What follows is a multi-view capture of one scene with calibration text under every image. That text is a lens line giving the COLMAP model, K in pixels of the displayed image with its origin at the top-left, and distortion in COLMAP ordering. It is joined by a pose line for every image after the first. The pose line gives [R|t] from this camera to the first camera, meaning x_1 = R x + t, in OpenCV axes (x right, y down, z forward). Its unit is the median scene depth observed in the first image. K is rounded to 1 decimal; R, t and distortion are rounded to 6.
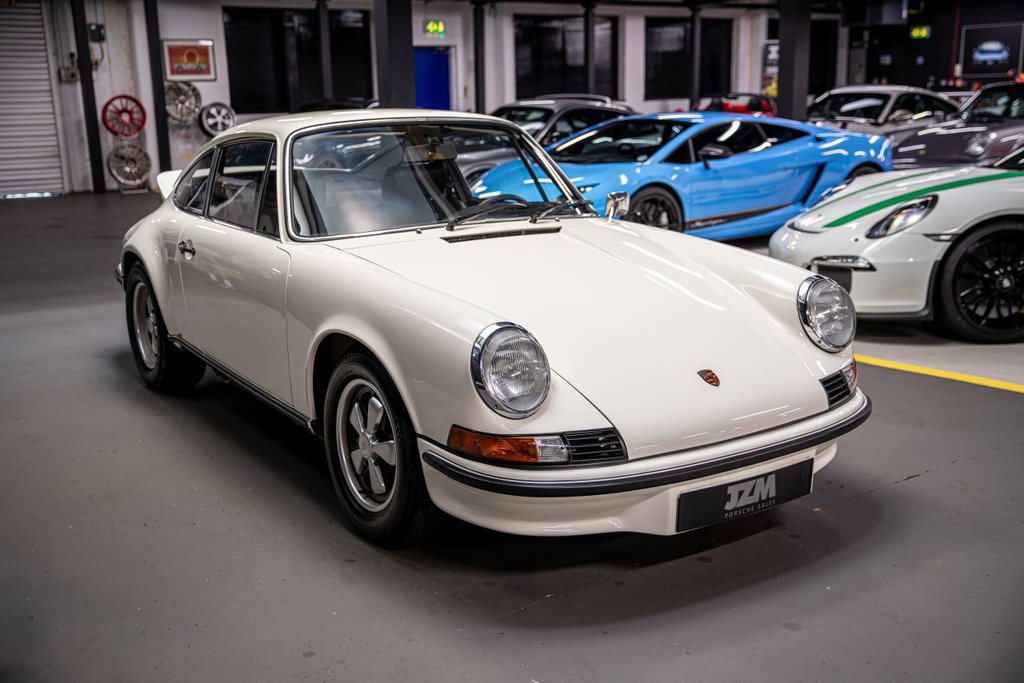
lens RADIAL K [[1095.8, 0, 512.0], [0, 1095.8, 341.5], [0, 0, 1]] dist [0.016404, 0.114200]
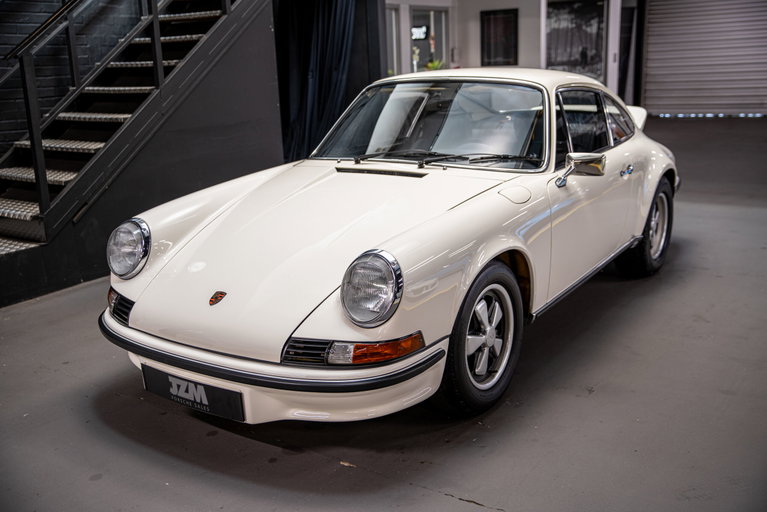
lens RADIAL K [[775.2, 0, 383.5], [0, 775.2, 256.0], [0, 0, 1]] dist [0.009437, 0.029365]
pose [[0.371556, 0.232739, -0.898765, 0.558039], [-0.174678, 0.968304, 0.178534, -0.110952], [0.911830, 0.090659, 0.400433, 0.432724]]
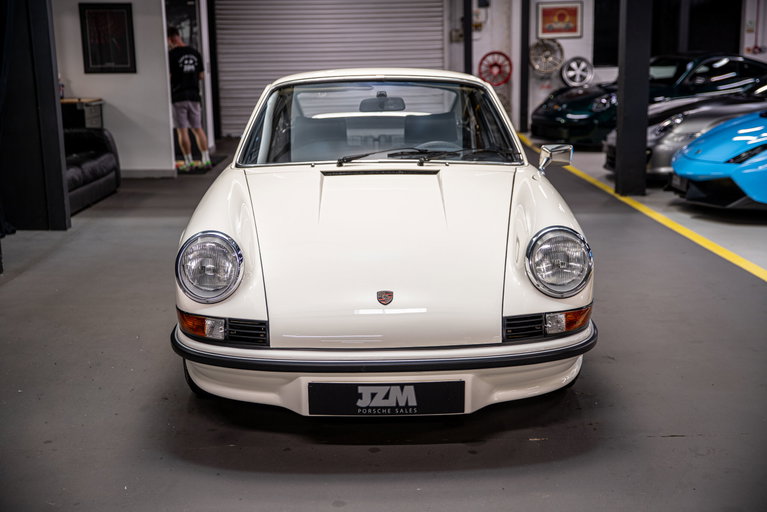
lens RADIAL K [[1023.3, 0, 383.5], [0, 1023.3, 256.0], [0, 0, 1]] dist [0.111723, 0.003558]
pose [[0.838314, 0.108268, -0.534329, 0.410191], [-0.119570, 0.992733, 0.013558, -0.014340], [0.531914, 0.052524, 0.845168, 0.029074]]
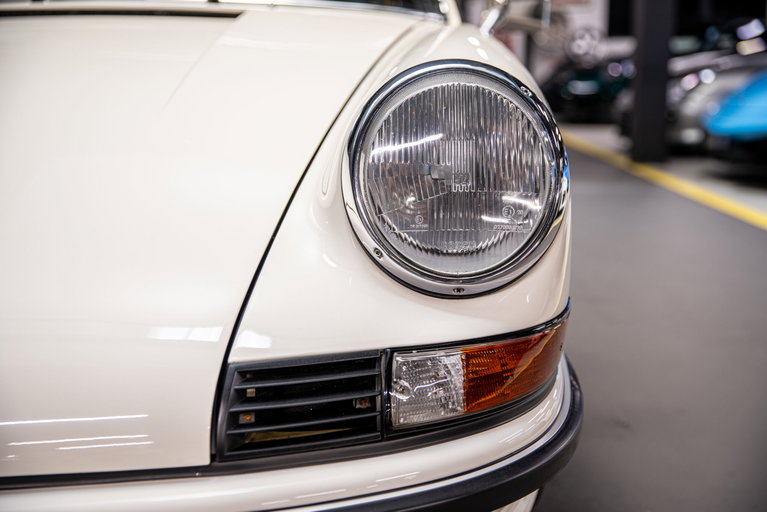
lens RADIAL K [[962.4, 0, 383.5], [0, 962.4, 256.0], [0, 0, 1]] dist [0.083508, 0.035624]
pose [[0.824139, 0.117884, -0.553984, 0.258551], [-0.129829, 0.991376, 0.017816, -0.002361], [0.551307, 0.057240, 0.832337, 0.451195]]
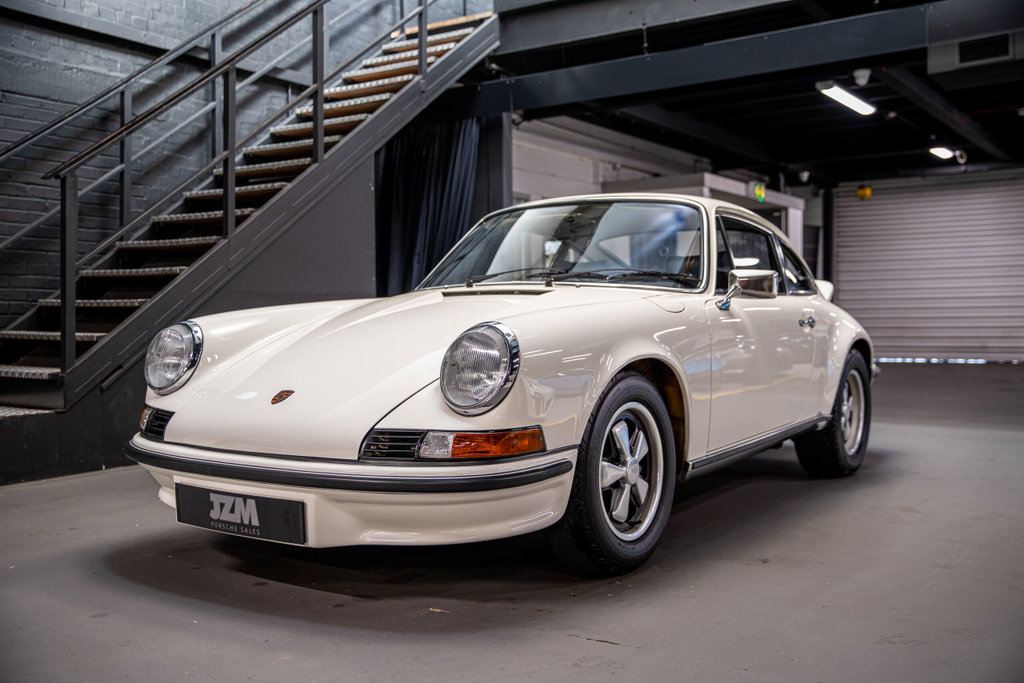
lens RADIAL K [[1013.2, 0, 512.0], [0, 1013.2, 341.5], [0, 0, 1]] dist [0.000604, 0.022433]
pose [[0.373393, 0.038448, -0.926876, 0.588077], [-0.206292, 0.977565, -0.042554, -0.010542], [0.904445, 0.207096, 0.372948, 0.445976]]
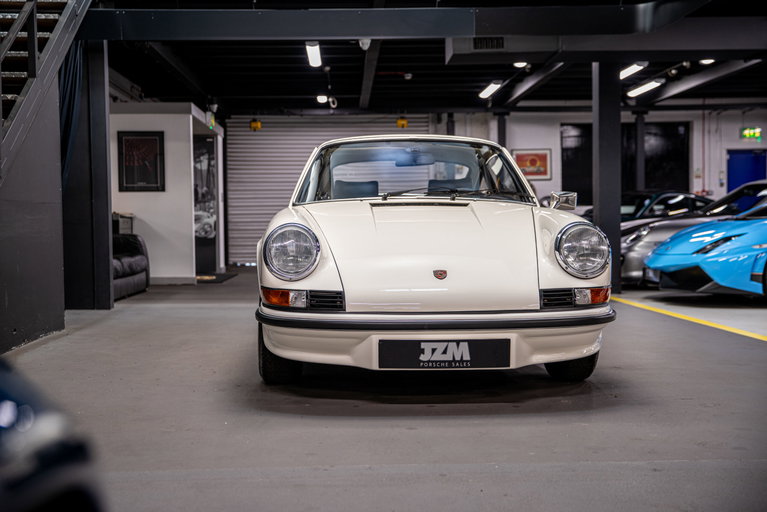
lens RADIAL K [[962.4, 0, 383.5], [0, 962.4, 256.0], [0, 0, 1]] dist [0.083508, 0.035624]
pose [[0.852701, 0.025921, -0.521756, 0.410648], [-0.121664, 0.981158, -0.150090, 0.109964], [0.508035, 0.191461, 0.839788, -0.050390]]
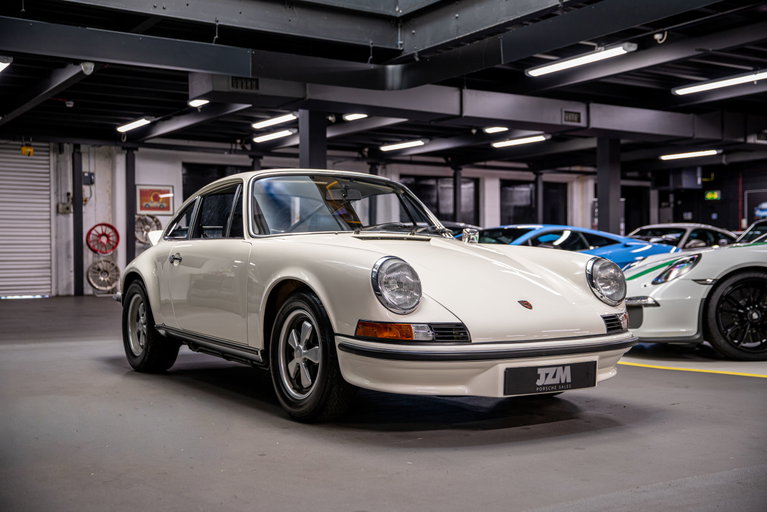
lens RADIAL K [[907.4, 0, 383.5], [0, 907.4, 256.0], [0, 0, 1]] dist [0.063346, 0.030689]
pose [[0.999788, 0.013879, -0.015181, -0.000359], [-0.016916, 0.974670, -0.223008, 0.135286], [0.011702, 0.223218, 0.974698, -0.137529]]
